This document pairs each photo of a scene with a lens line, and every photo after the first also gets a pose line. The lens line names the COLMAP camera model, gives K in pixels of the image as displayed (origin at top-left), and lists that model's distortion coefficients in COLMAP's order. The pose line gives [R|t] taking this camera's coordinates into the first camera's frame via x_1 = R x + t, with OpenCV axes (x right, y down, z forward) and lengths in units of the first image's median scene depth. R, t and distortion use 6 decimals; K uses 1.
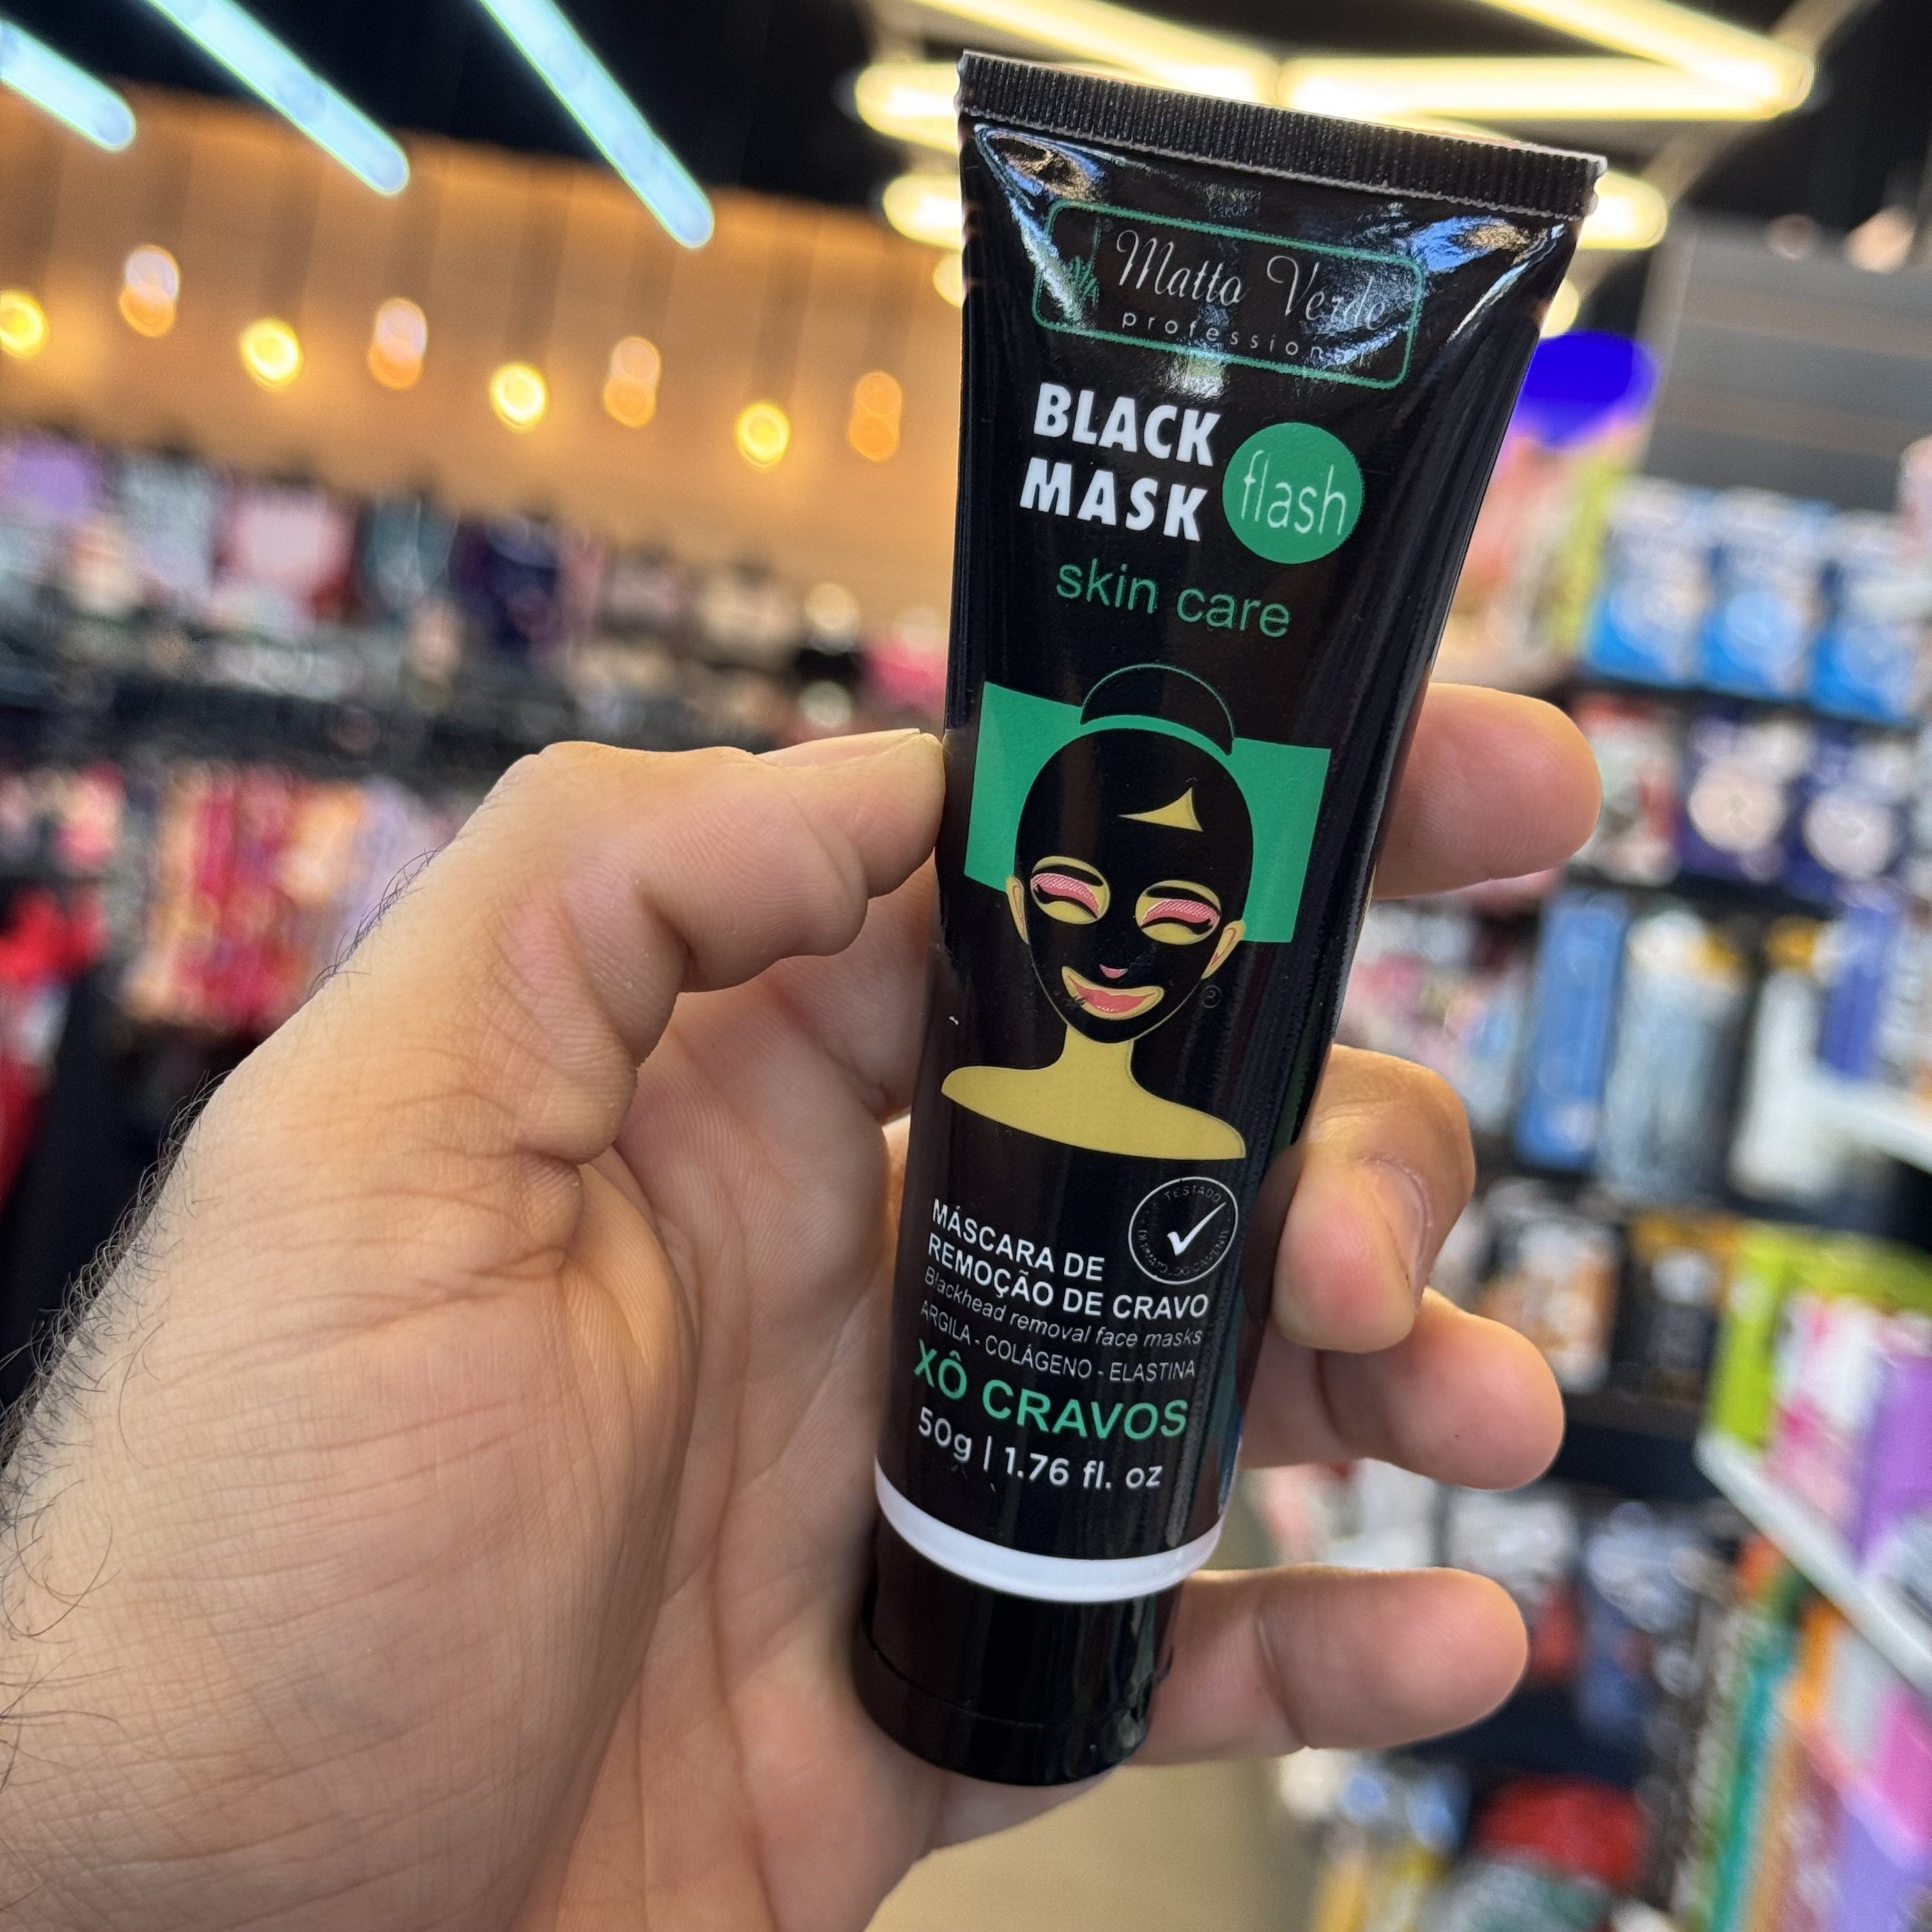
lens RADIAL K [[3560.3, 0, 926.9], [0, 3560.3, 973.5], [0, 0, 1]] dist [0.081032, -0.056130]
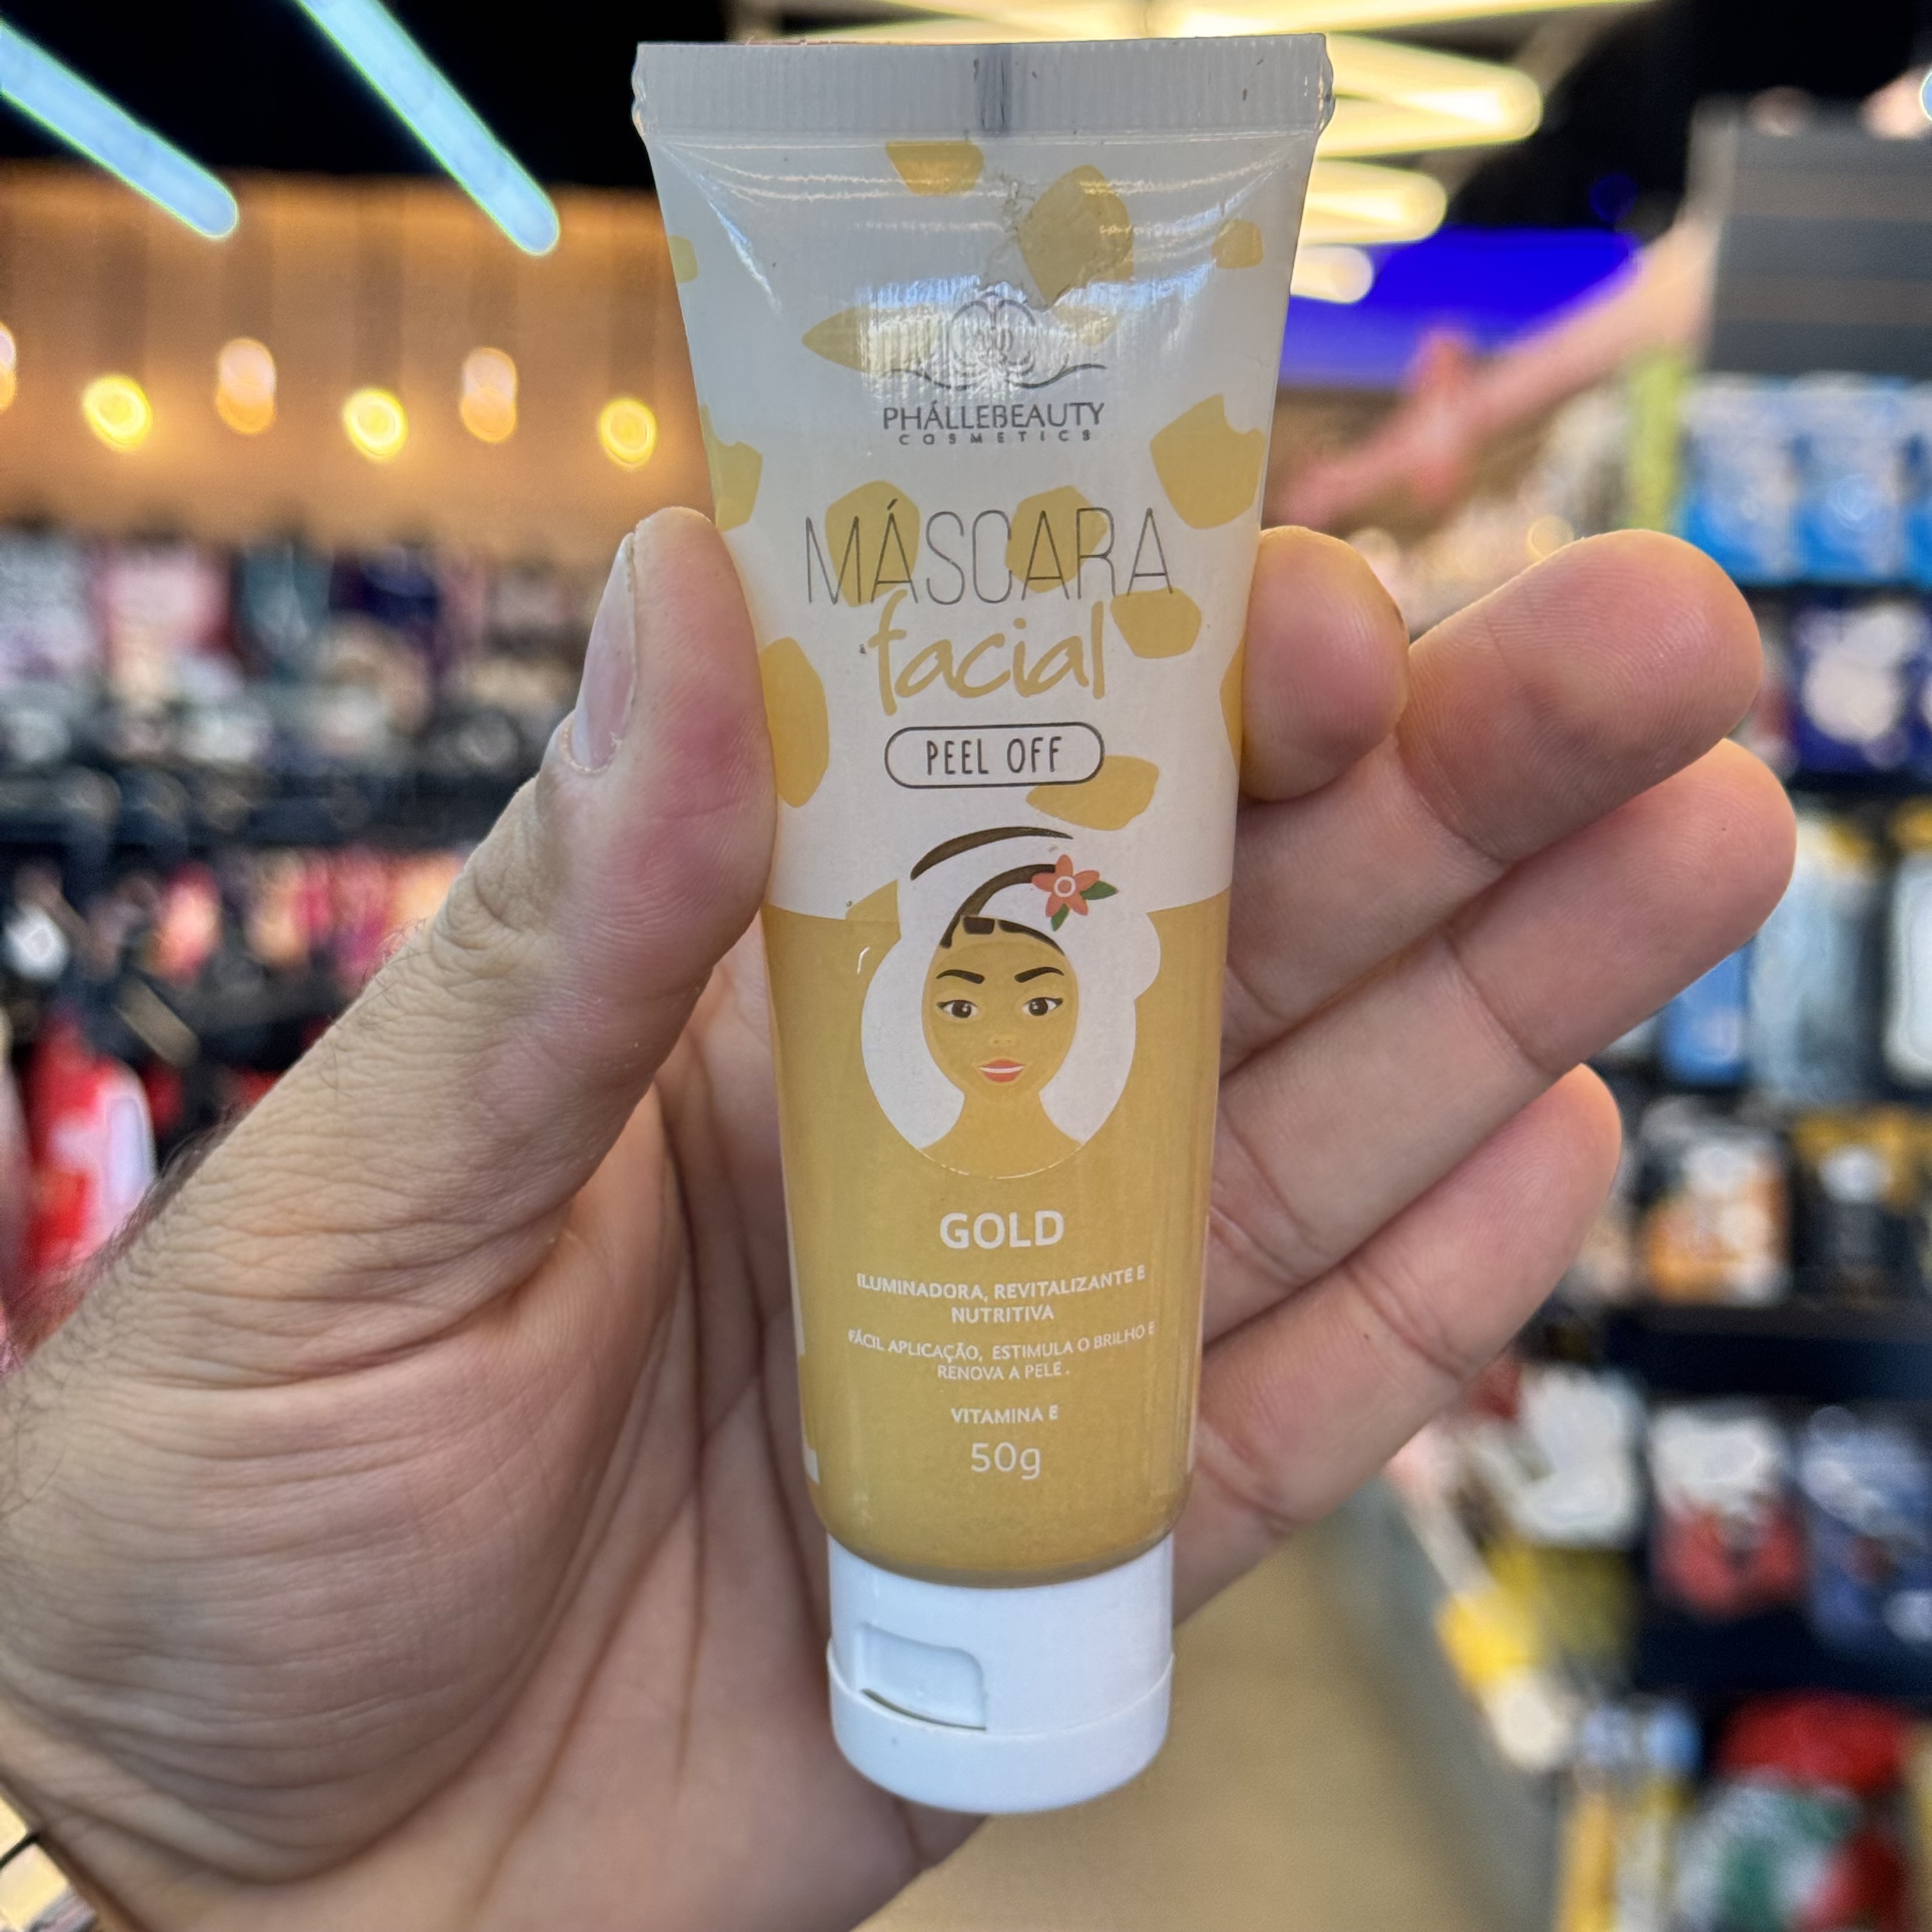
lens RADIAL K [[3560.3, 0, 926.9], [0, 3560.3, 973.5], [0, 0, 1]] dist [0.081032, -0.056130]
pose [[0.990417, -0.130601, 0.044916, -0.077554], [0.130072, 0.991398, 0.014524, -0.017660], [-0.046427, -0.008542, 0.998885, 0.024638]]
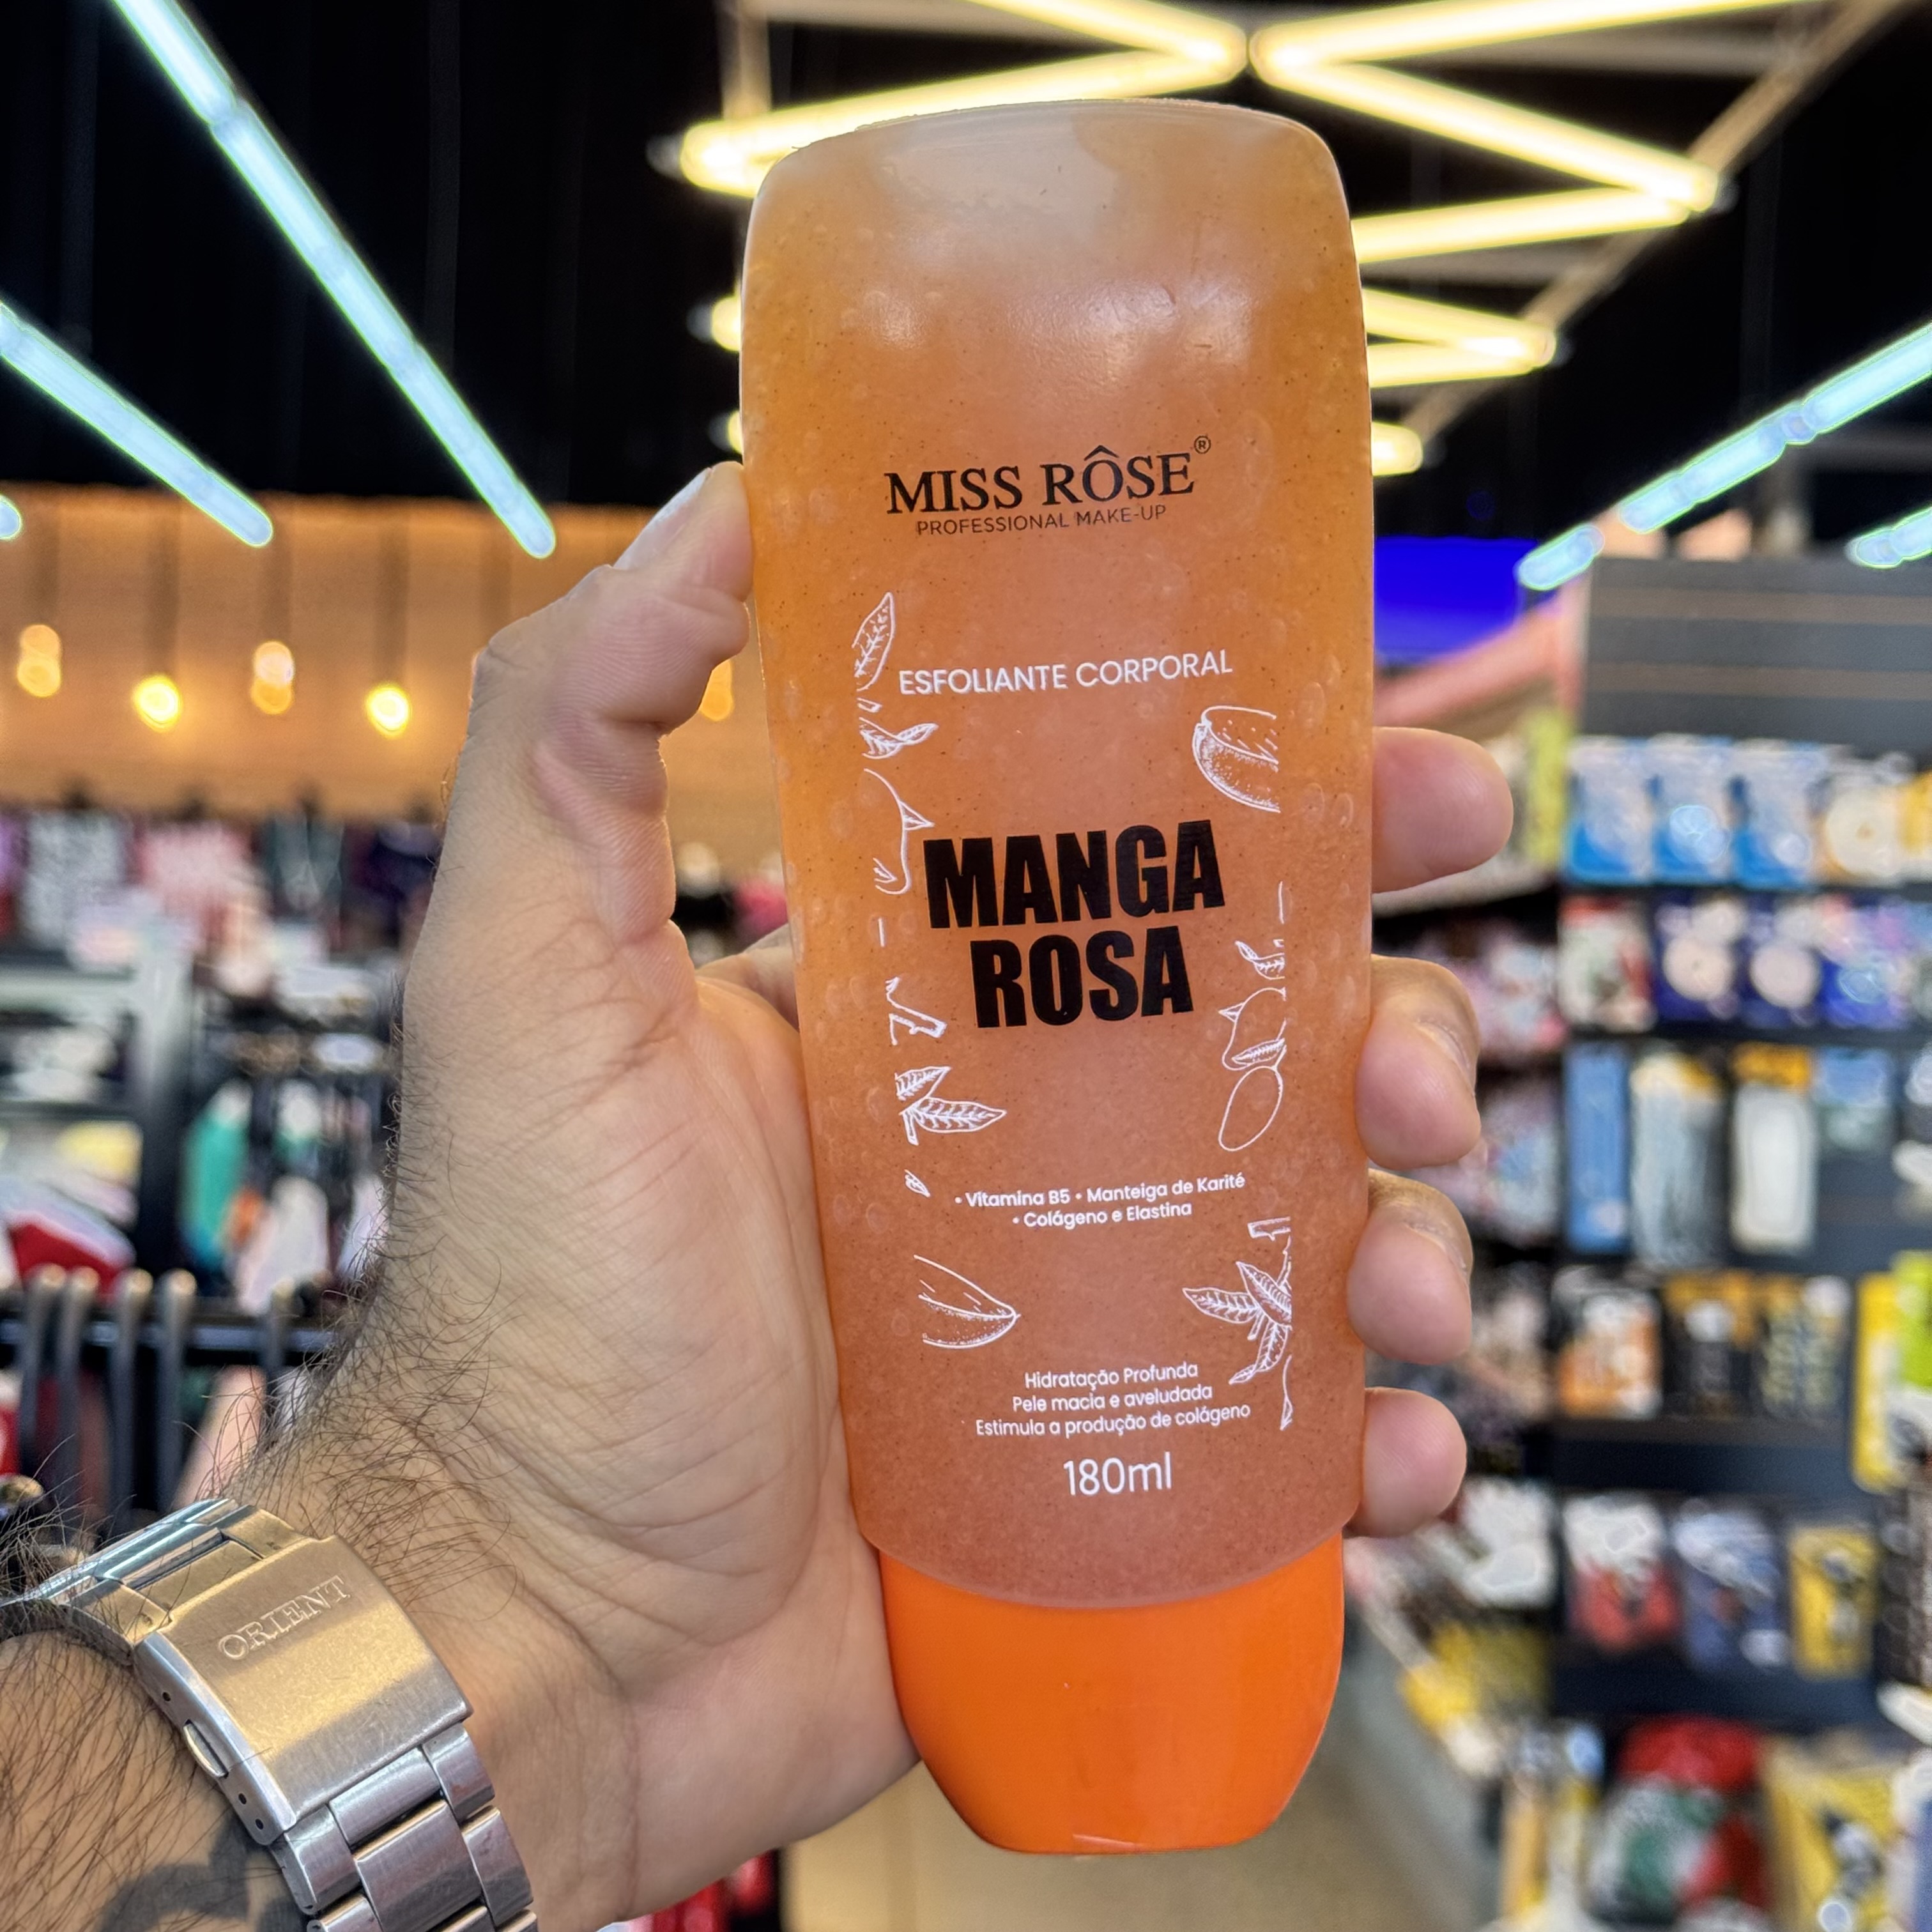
lens RADIAL K [[3560.3, 0, 926.9], [0, 3560.3, 973.5], [0, 0, 1]] dist [0.081032, -0.056130]
pose [[0.986312, -0.136351, 0.092722, -0.177489], [0.140891, 0.989034, -0.044283, -0.024647], [-0.085667, 0.056741, 0.994707, -0.298567]]
